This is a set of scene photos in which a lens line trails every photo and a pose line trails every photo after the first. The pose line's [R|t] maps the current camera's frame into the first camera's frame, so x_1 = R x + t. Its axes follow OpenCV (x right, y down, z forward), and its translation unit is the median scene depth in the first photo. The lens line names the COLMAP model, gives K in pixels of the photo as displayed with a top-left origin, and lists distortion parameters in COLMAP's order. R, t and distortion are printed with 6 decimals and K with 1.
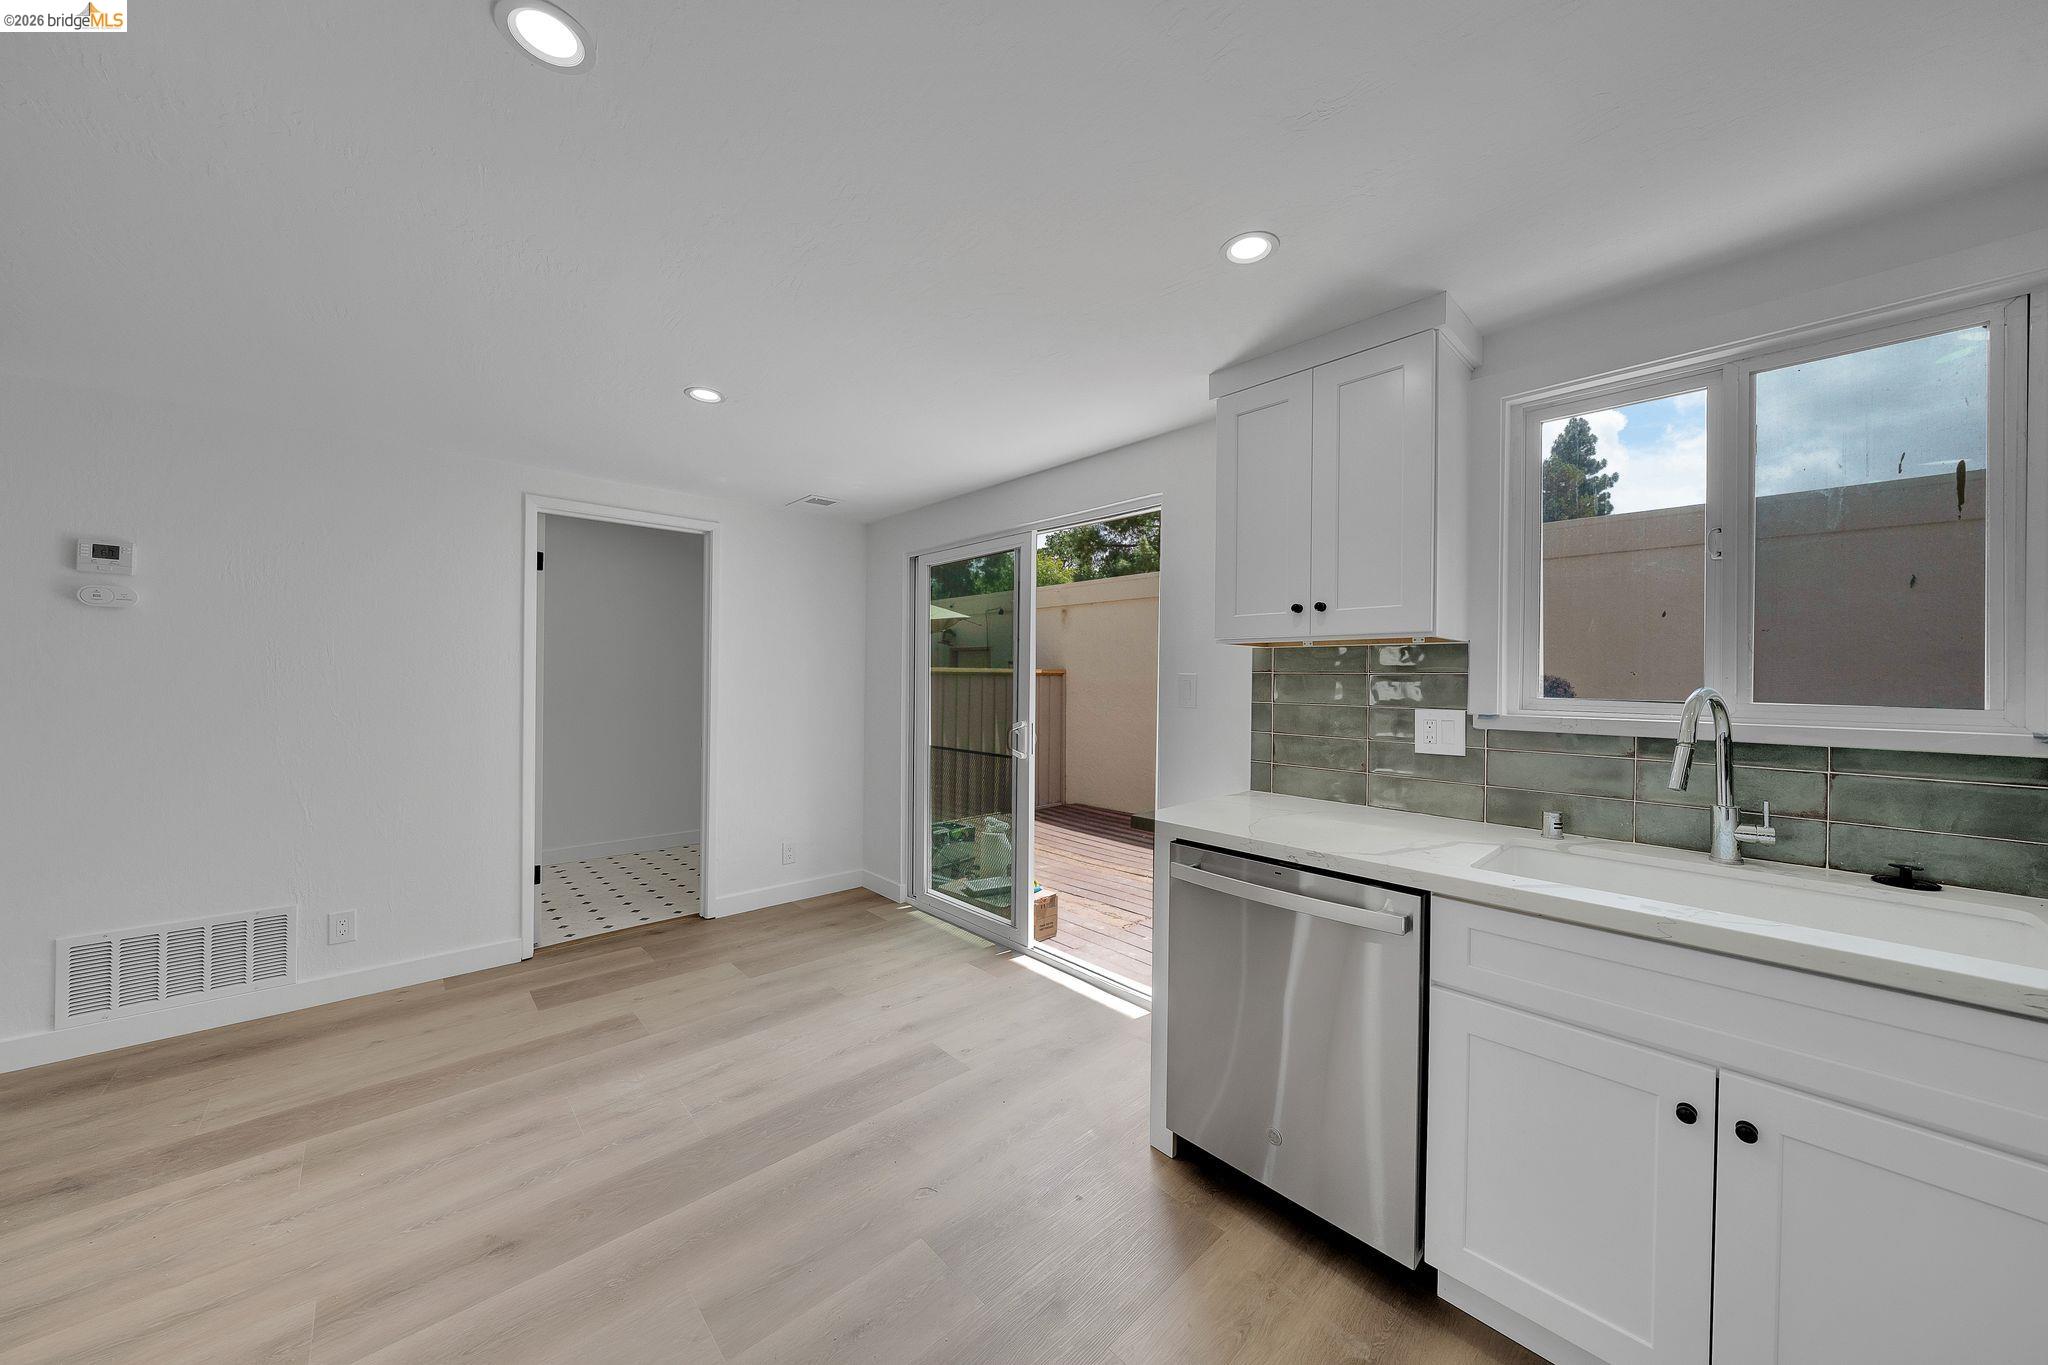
lens RADIAL K [[715.5, 0, 1010.9], [0, 715.5, 683.3], [0, 0, 1]] dist [-0.000978, 0.000015]
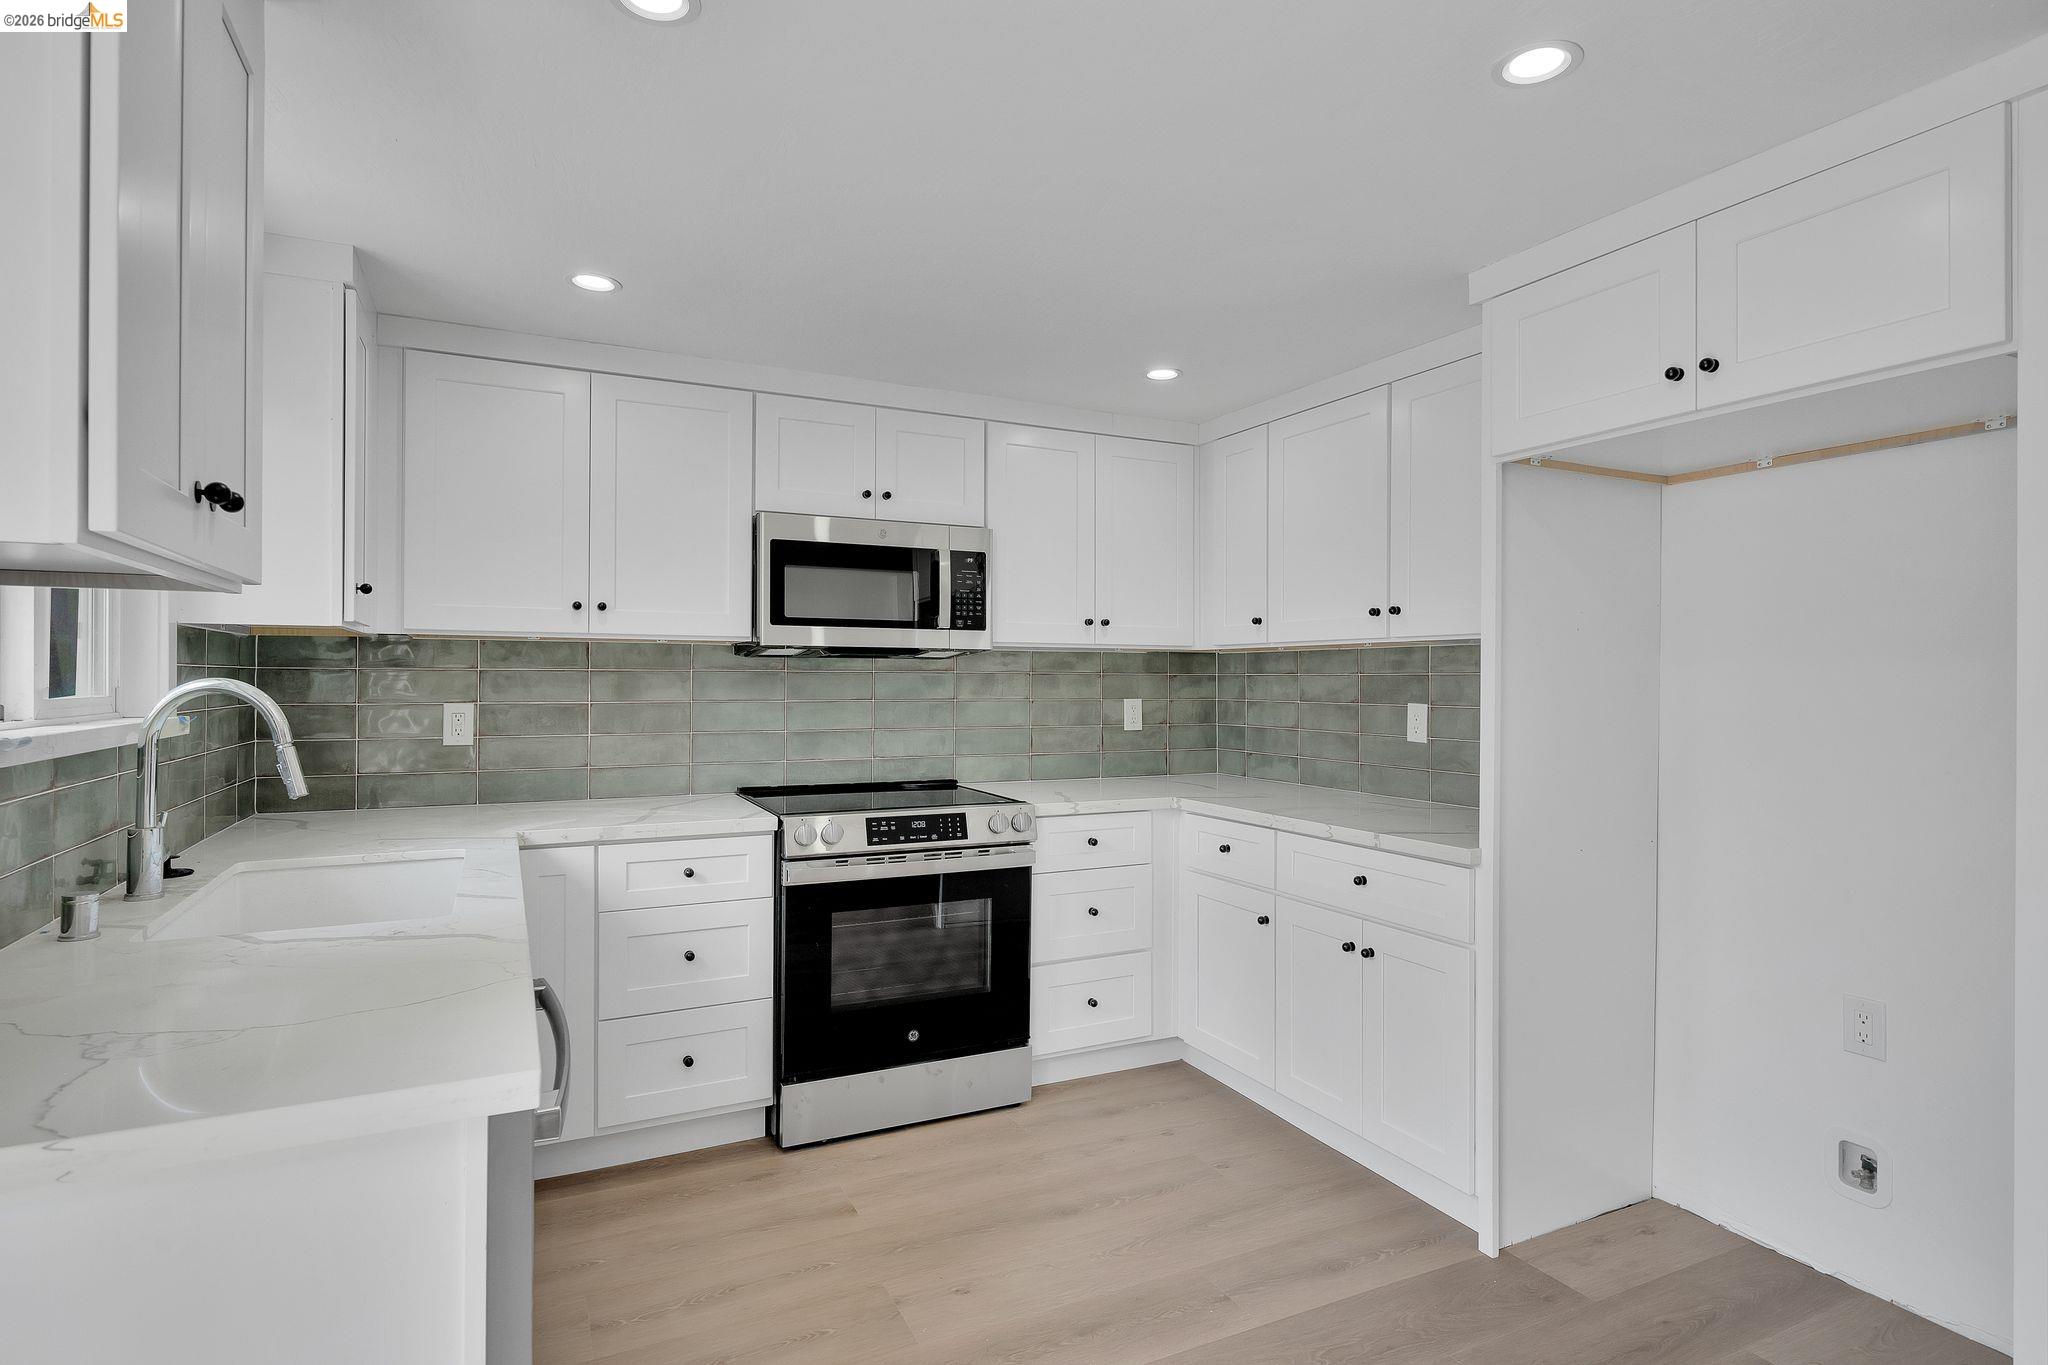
lens RADIAL K [[1049.1, 0, 1019.4], [0, 1049.1, 677.5], [0, 0, 1]] dist [-0.002246, -0.000803]
pose [[-0.960944, -0.013245, 0.276427, -0.192786], [-0.011286, 0.999899, 0.008675, -0.012522], [-0.276514, 0.005216, -0.960996, 1.451275]]
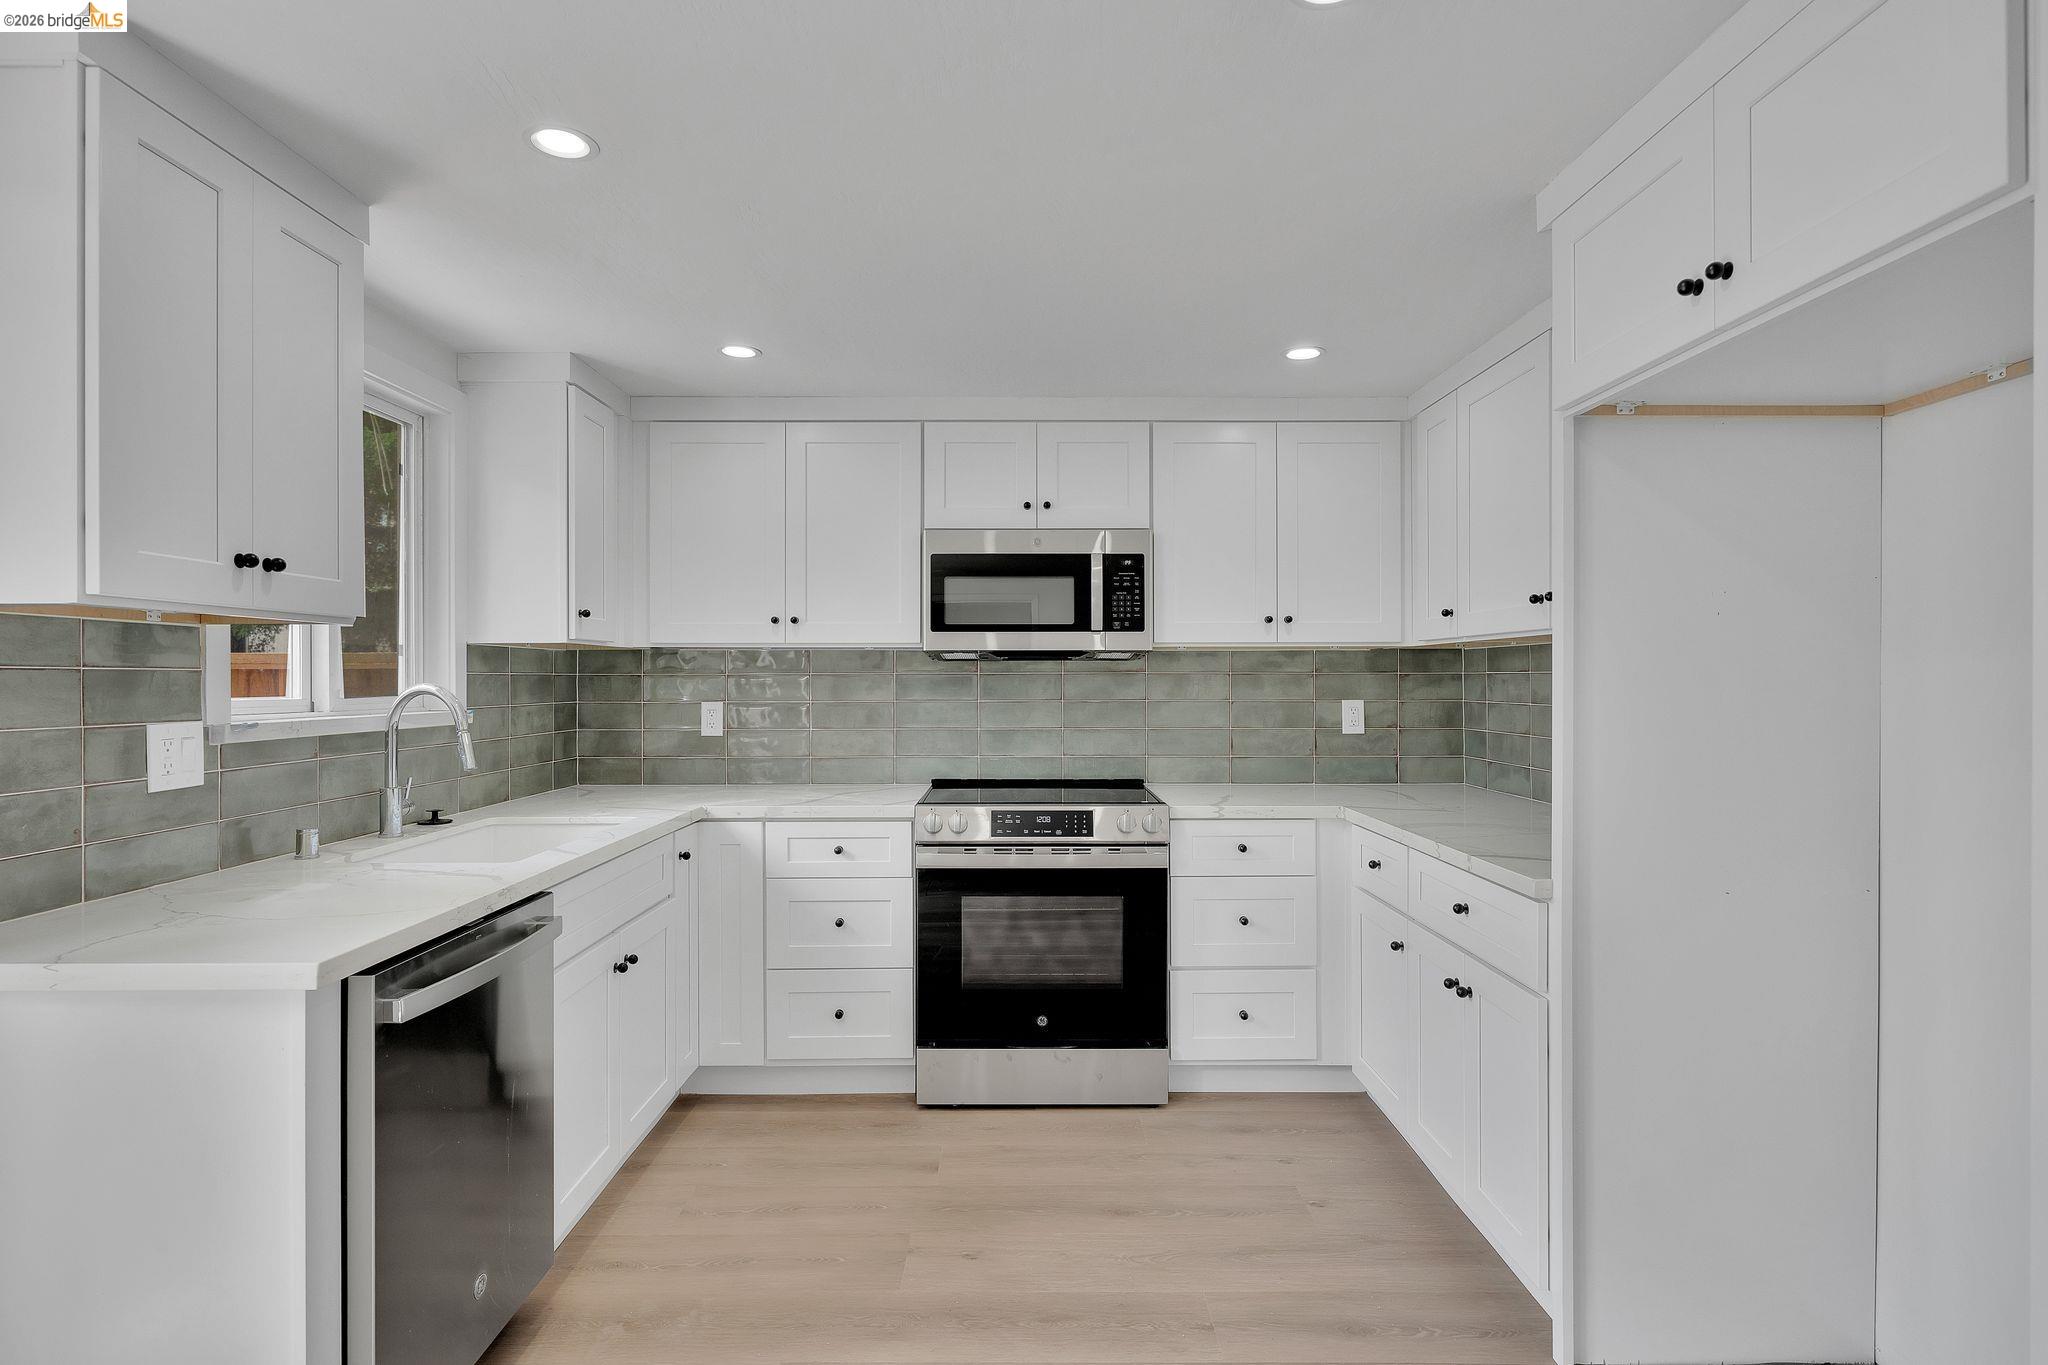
lens RADIAL K [[1049.1, 0, 1019.4], [0, 1049.1, 677.5], [0, 0, 1]] dist [-0.002246, -0.000803]
pose [[-0.744745, -0.007148, 0.667311, -0.668594], [0.000035, 0.999942, 0.010750, -0.016846], [-0.667349, 0.008029, -0.744702, 1.237152]]
